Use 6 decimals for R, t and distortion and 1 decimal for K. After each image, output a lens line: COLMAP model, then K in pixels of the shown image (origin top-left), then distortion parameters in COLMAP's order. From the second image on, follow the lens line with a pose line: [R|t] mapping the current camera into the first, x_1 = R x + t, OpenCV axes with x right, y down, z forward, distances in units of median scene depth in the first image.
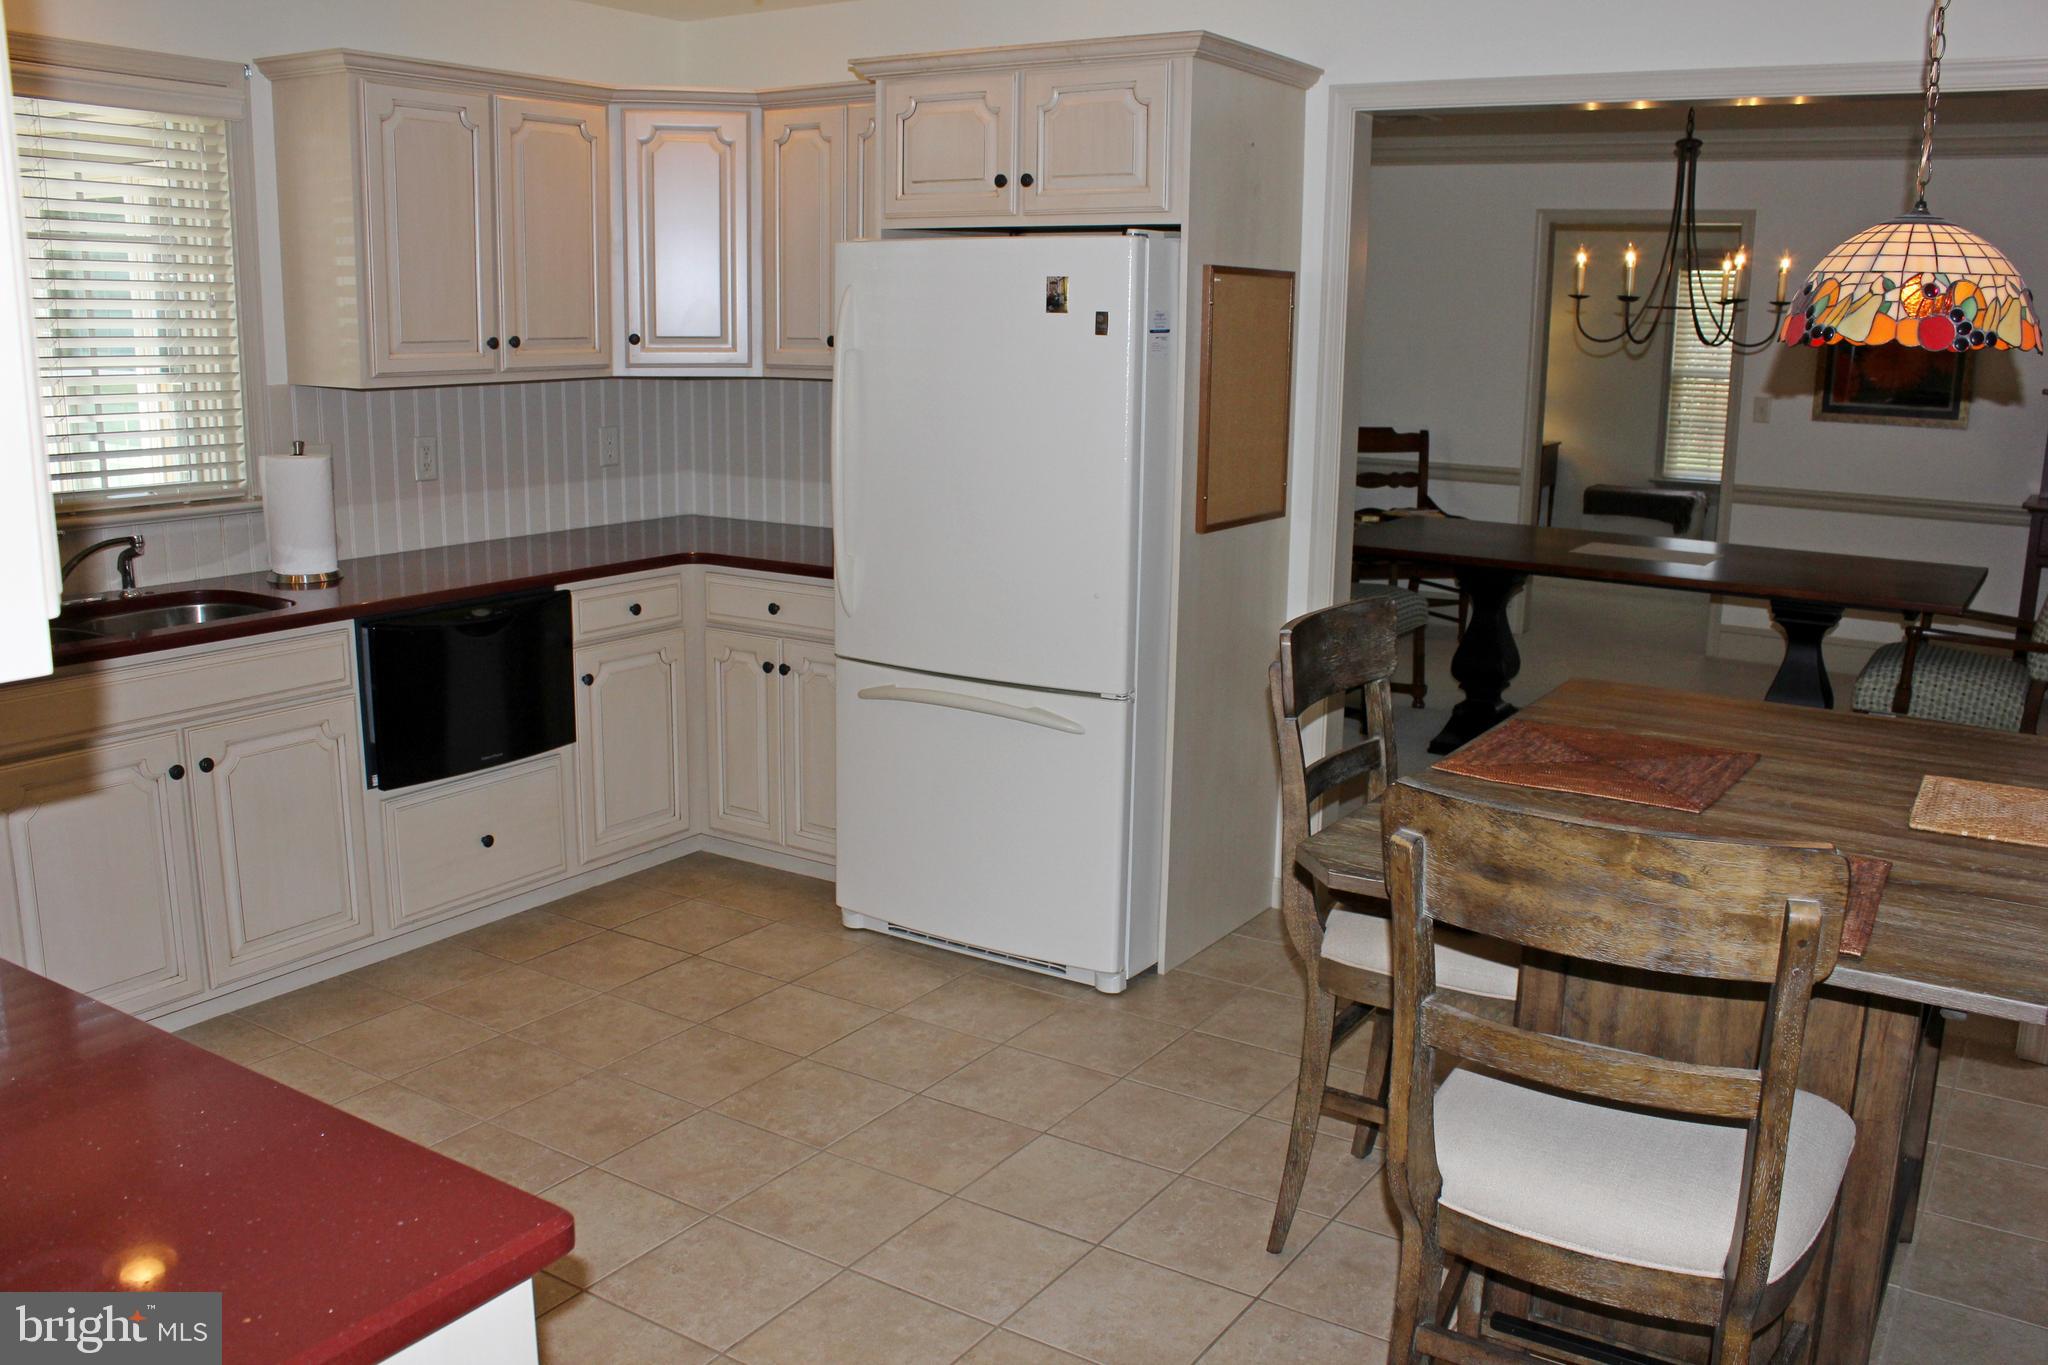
lens RADIAL K [[1732.0, 0, 1024.0], [0, 1732.0, 682.5], [0, 0, 1]] dist [-0.142353, 0.091623]
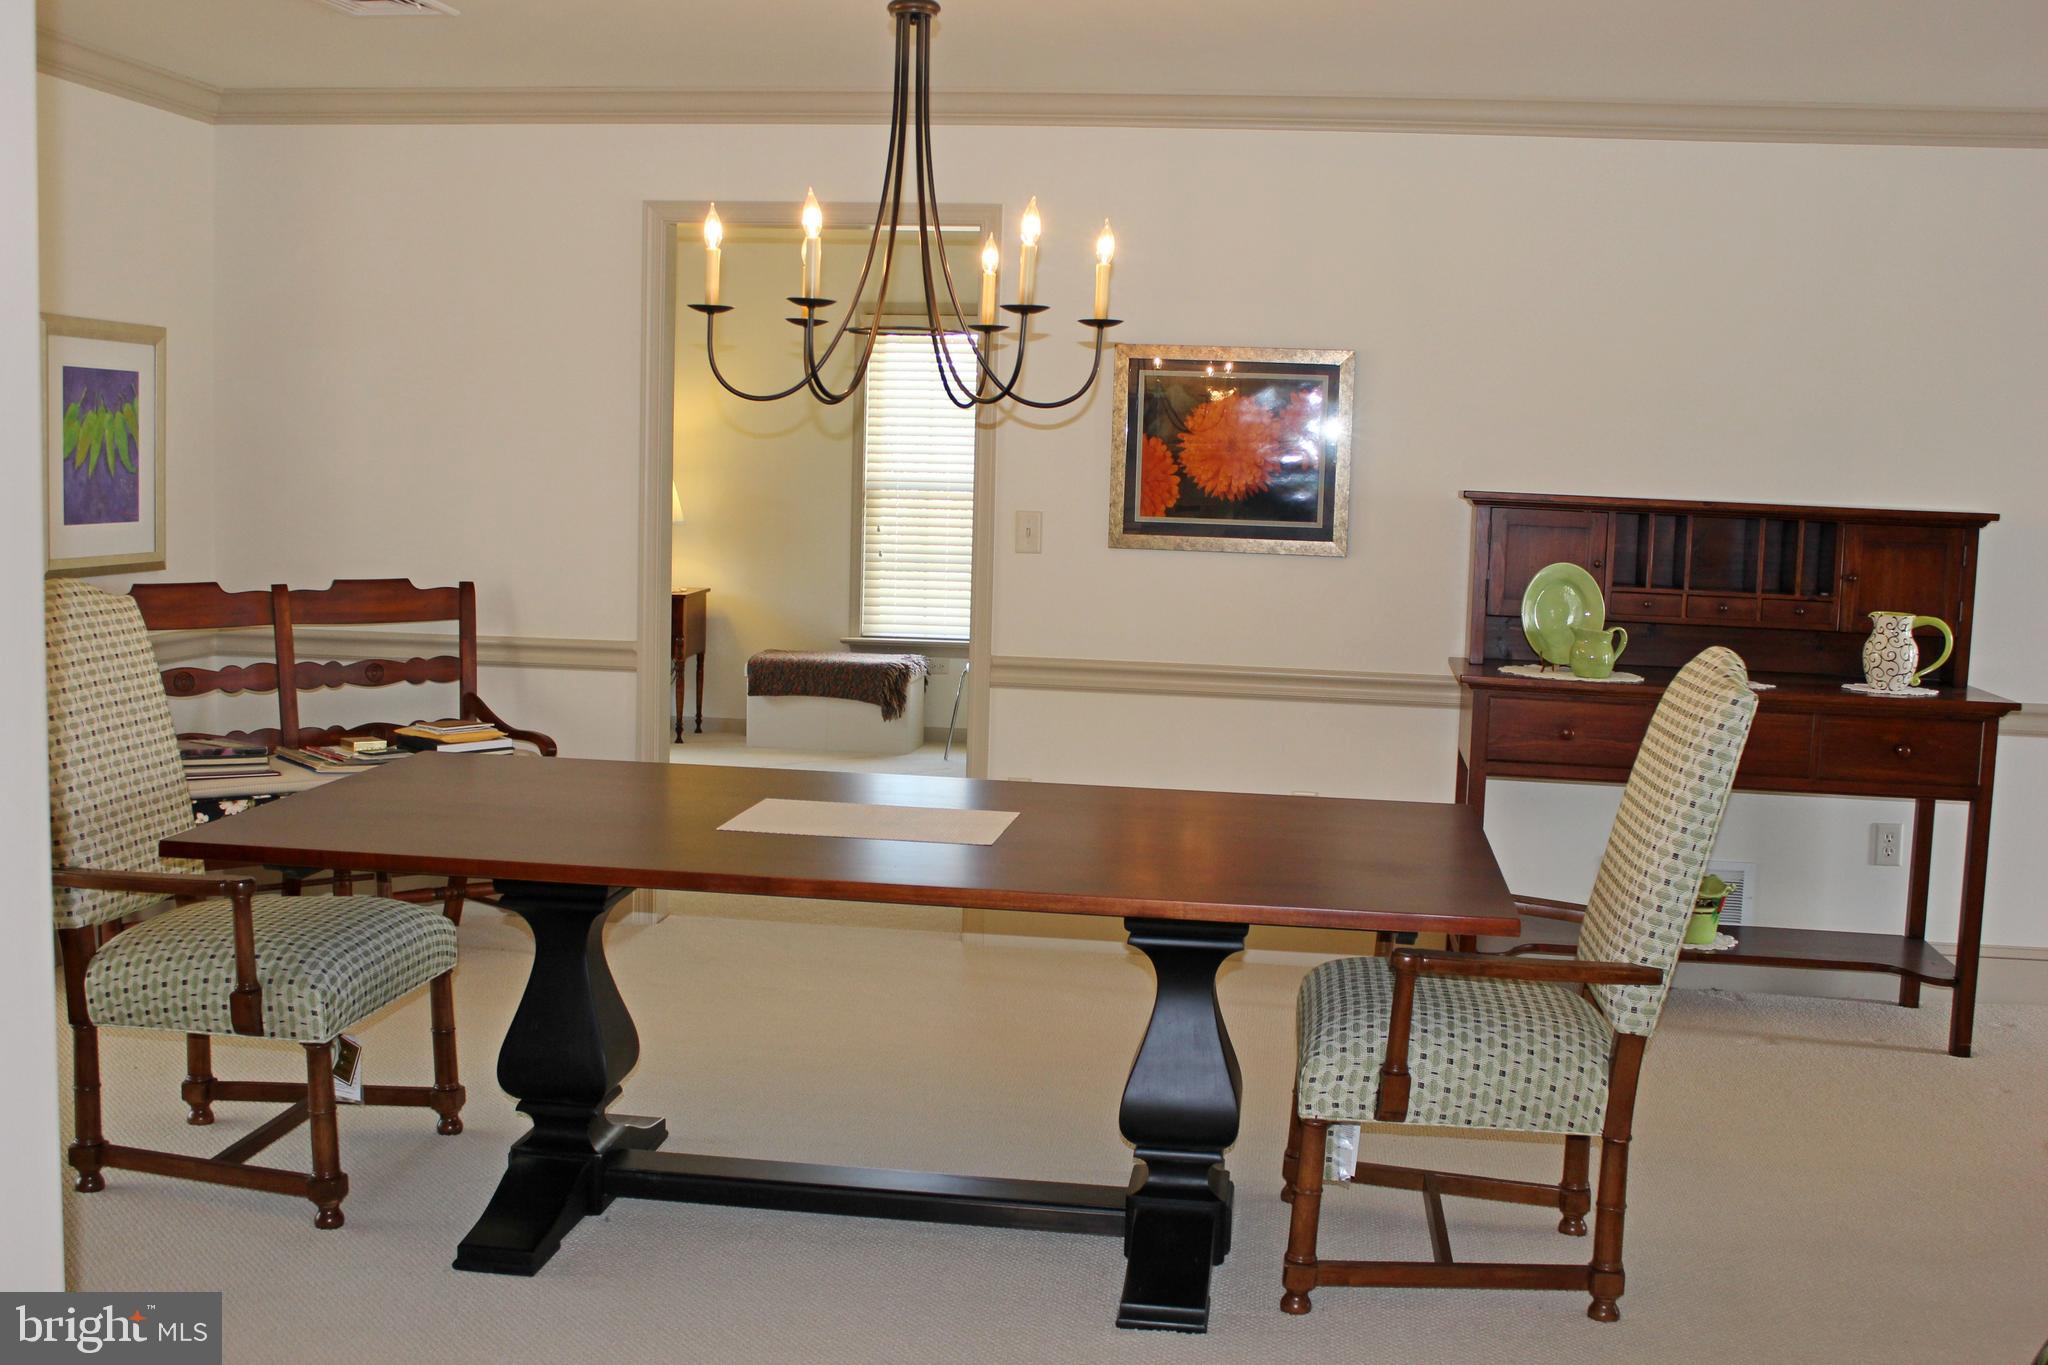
lens RADIAL K [[2140.4, 0, 1024.0], [0, 2140.4, 682.5], [0, 0, 1]] dist [-0.016782, -0.002740]
pose [[0.903601, -0.037605, 0.426721, 0.109215], [0.077457, 0.994063, -0.076417, -0.051193], [-0.421313, 0.102103, 0.901149, 0.322358]]
